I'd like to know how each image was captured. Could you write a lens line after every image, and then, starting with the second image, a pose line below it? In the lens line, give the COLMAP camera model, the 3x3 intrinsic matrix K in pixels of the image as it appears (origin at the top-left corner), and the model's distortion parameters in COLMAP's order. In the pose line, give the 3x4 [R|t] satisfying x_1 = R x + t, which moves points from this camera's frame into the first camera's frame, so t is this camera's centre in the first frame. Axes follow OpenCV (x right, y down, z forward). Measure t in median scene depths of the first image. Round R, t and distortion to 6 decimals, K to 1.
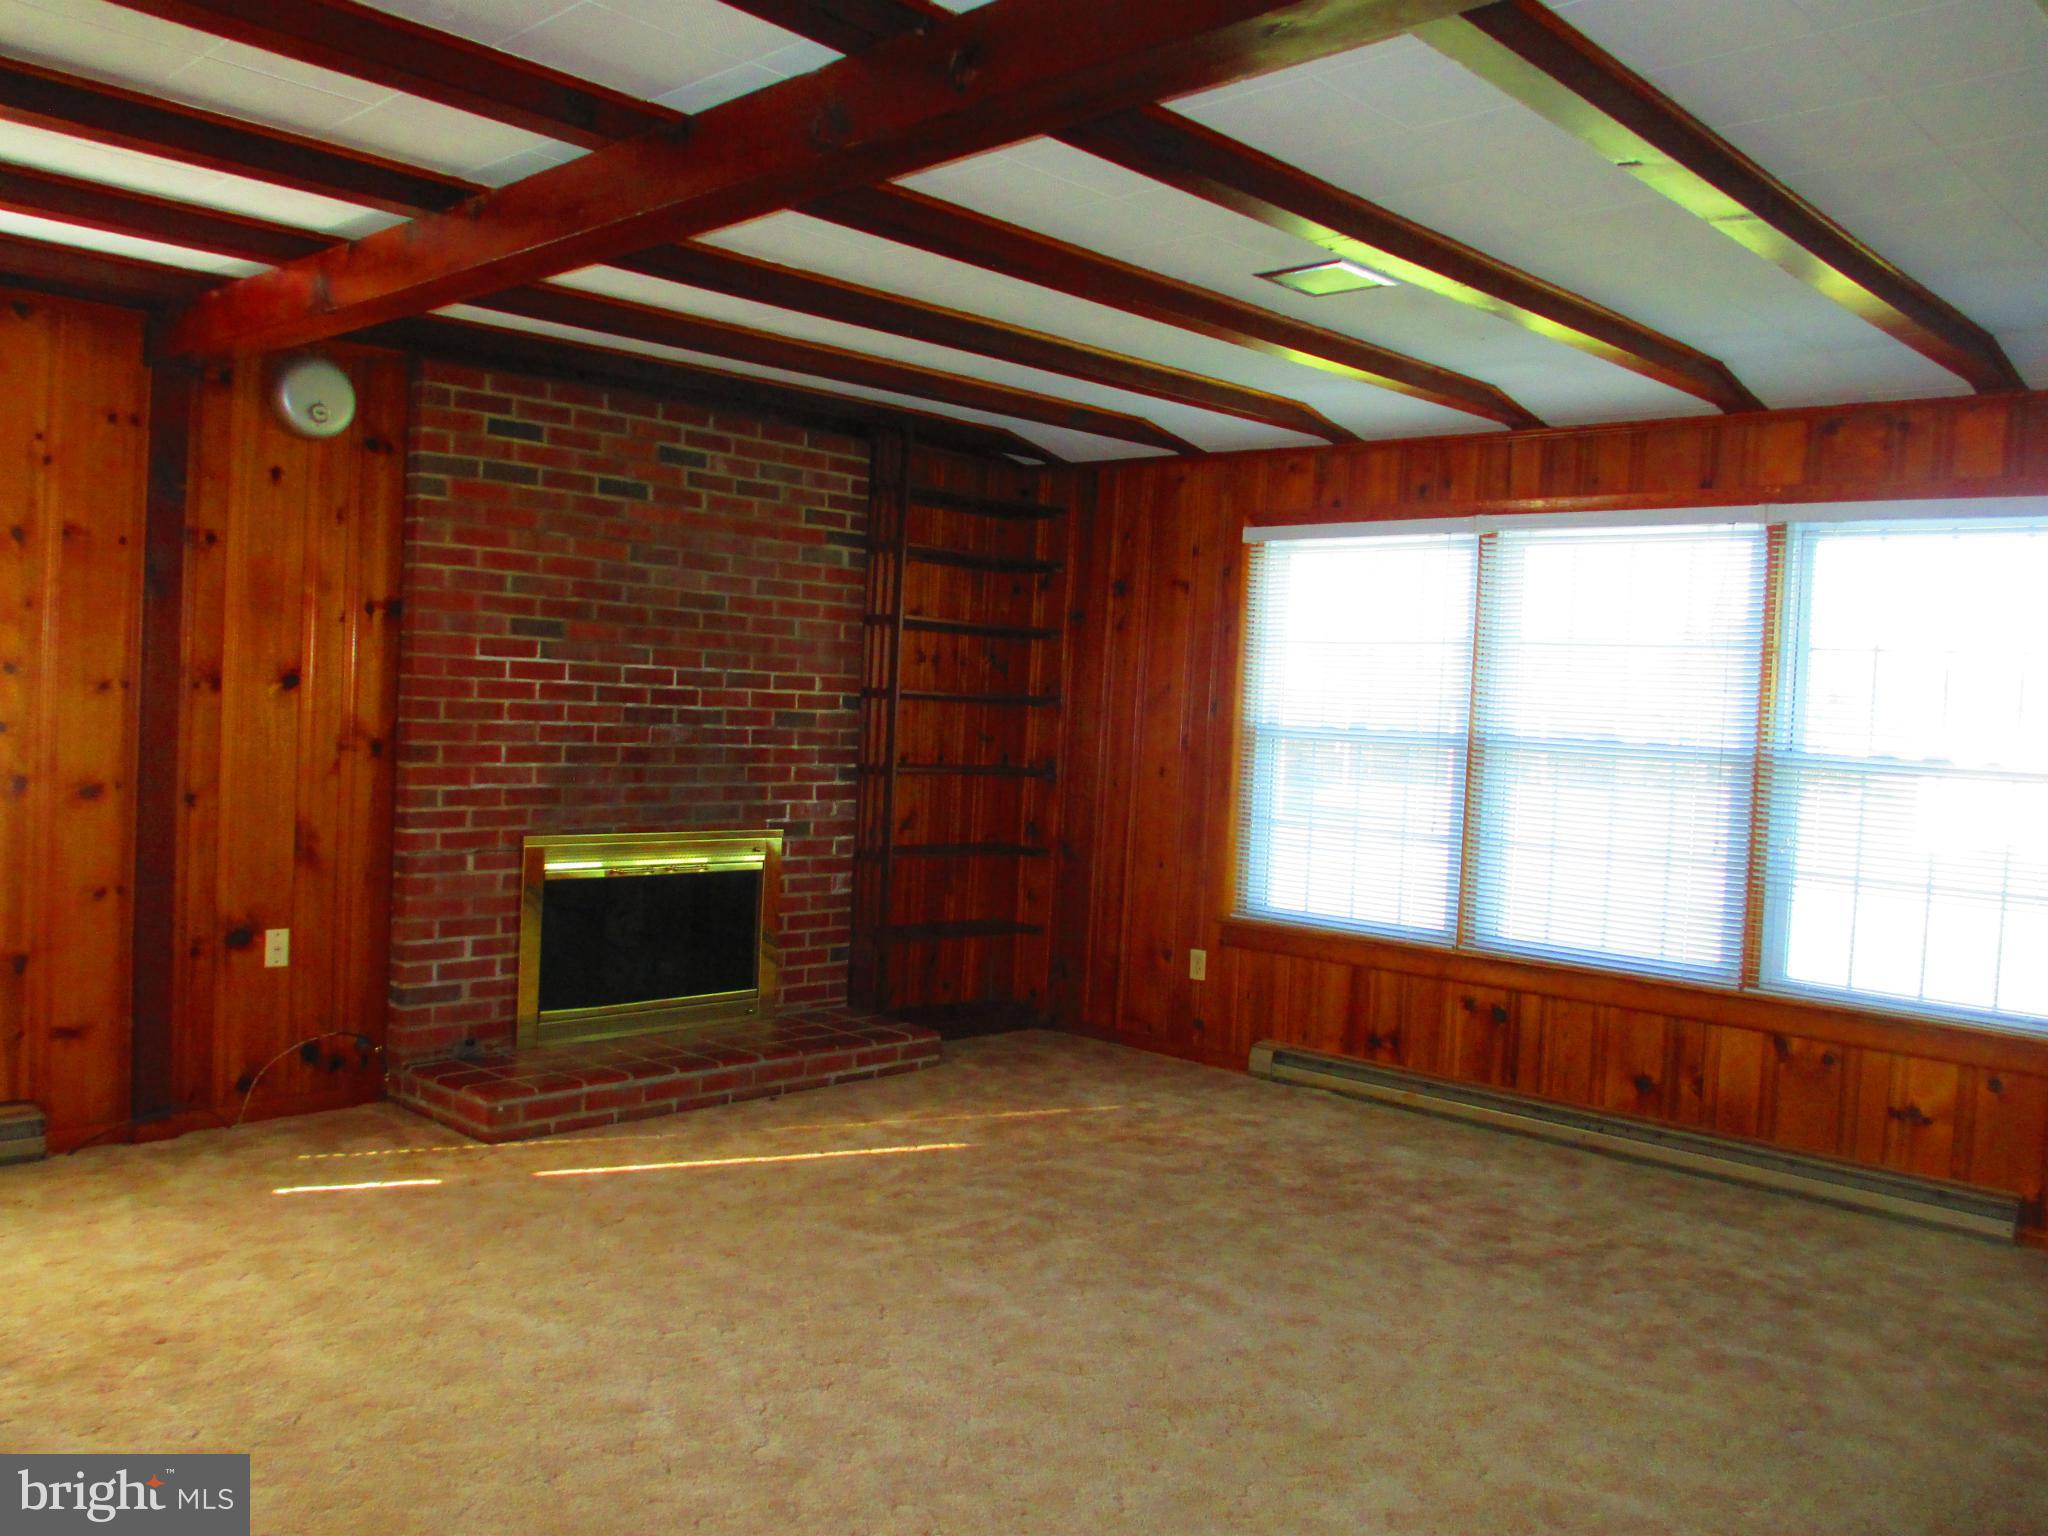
lens RADIAL K [[1711.3, 0, 1022.2], [0, 1711.3, 773.0], [0, 0, 1]] dist [-0.025896, -0.009962]
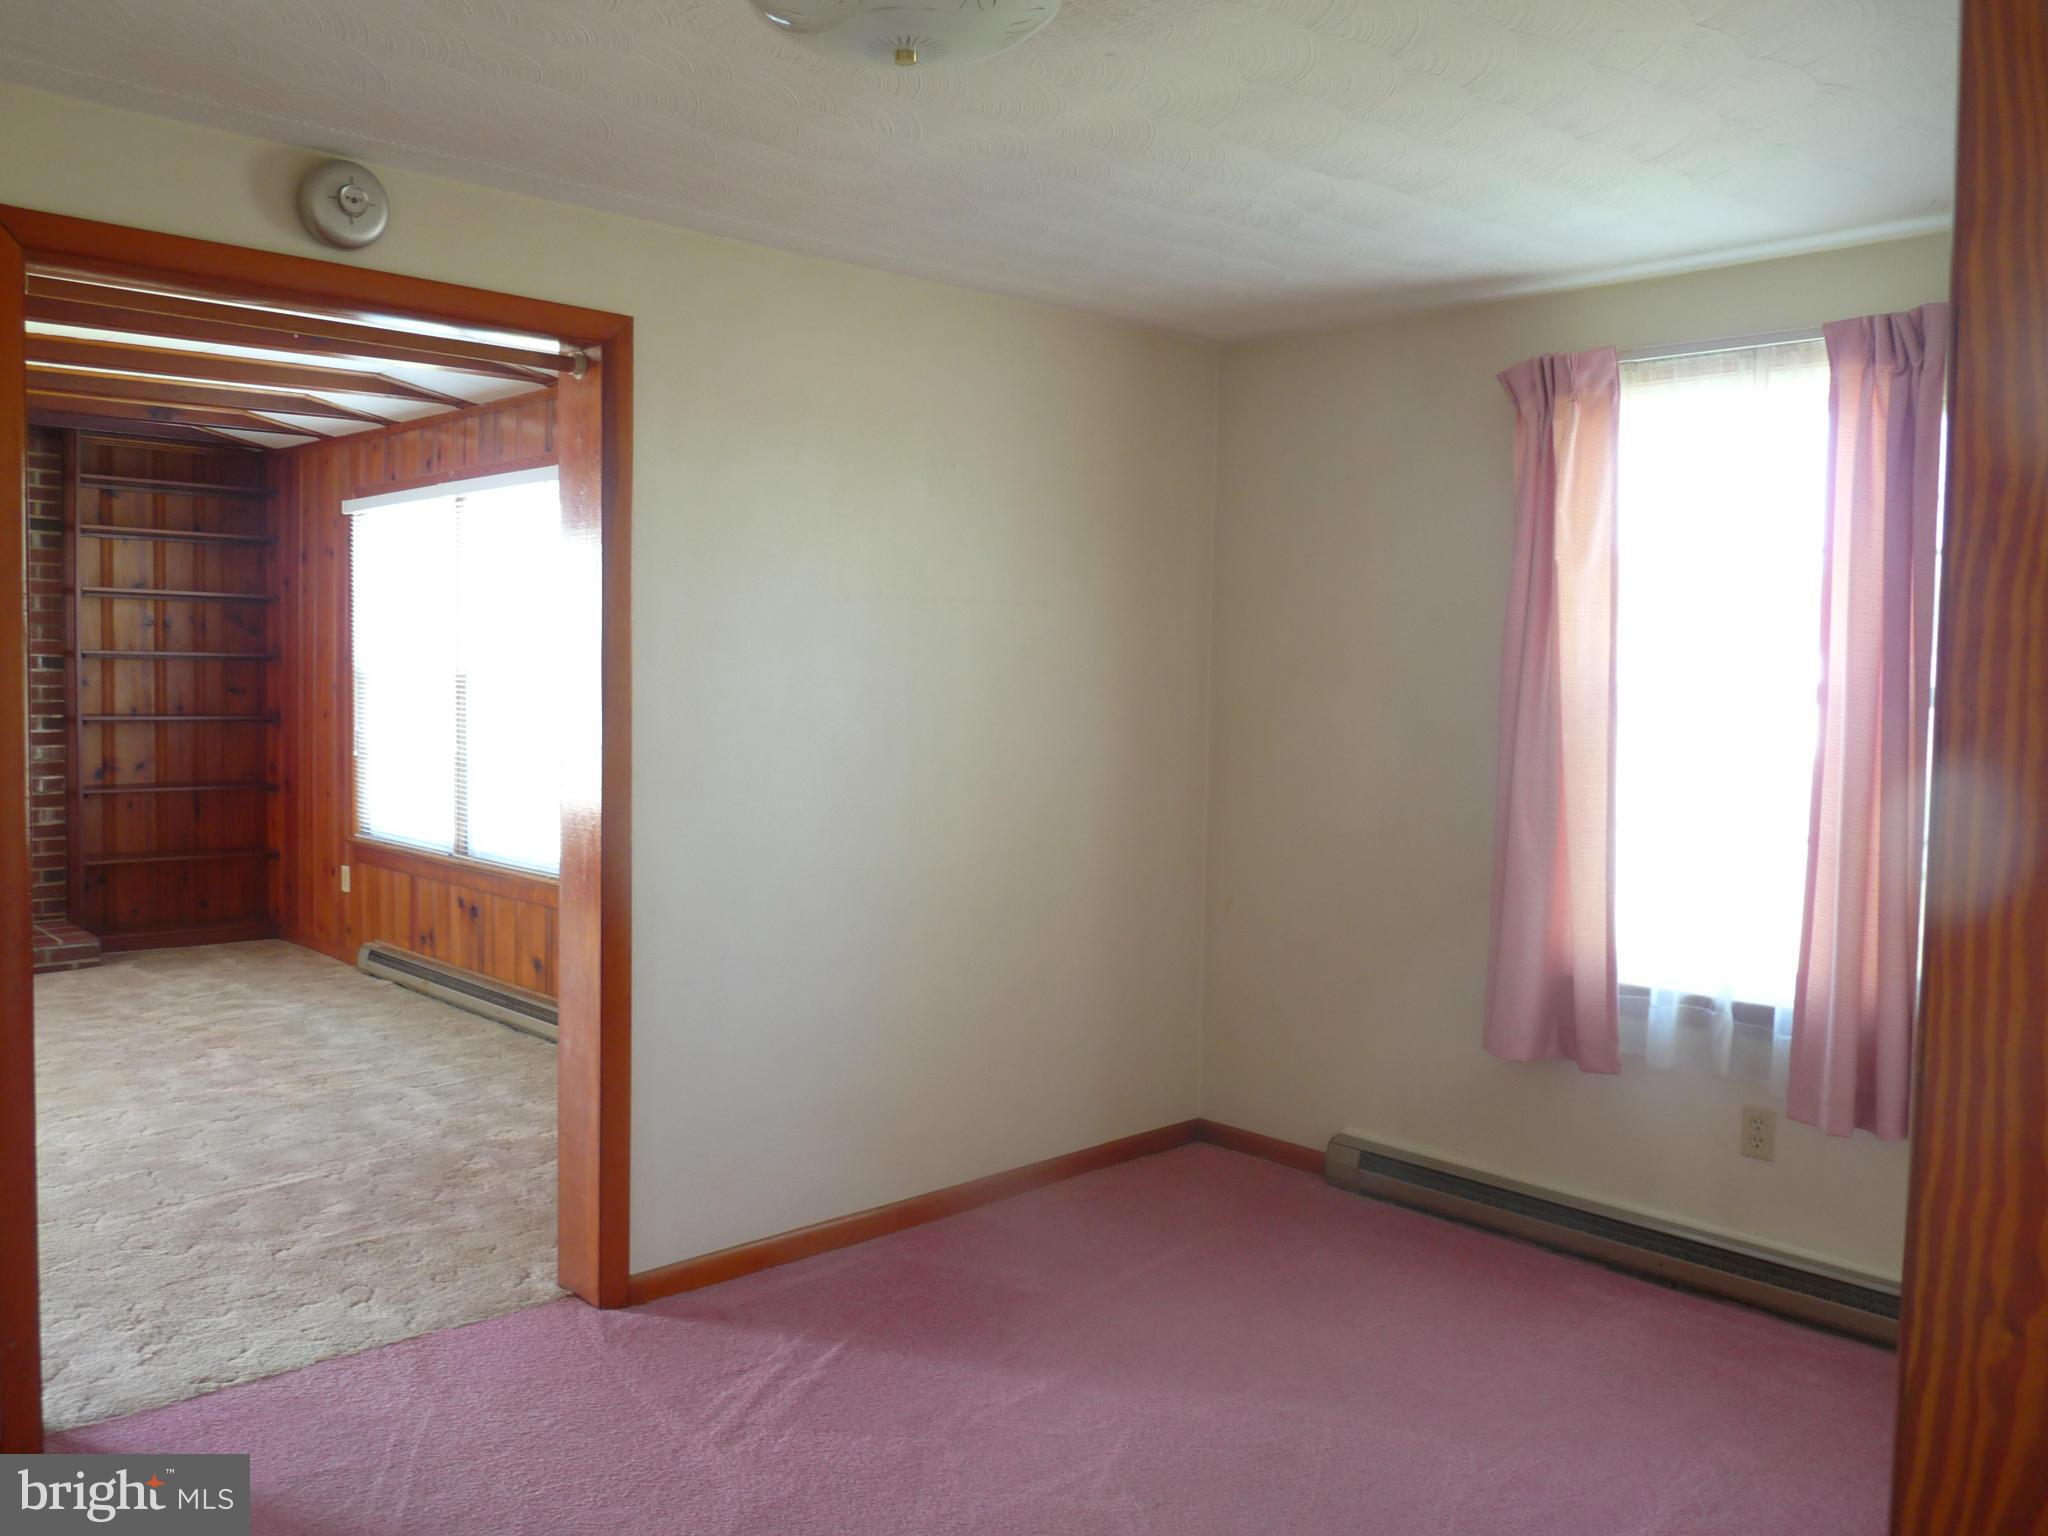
lens RADIAL K [[1711.3, 0, 1023.2], [0, 1711.3, 756.7], [0, 0, 1]] dist [-0.025896, -0.009962]
pose [[0.997625, -0.028413, -0.062754, 0.646964], [0.029767, 0.999342, 0.020742, 0.019675], [0.062123, -0.022560, 0.997813, -0.125501]]
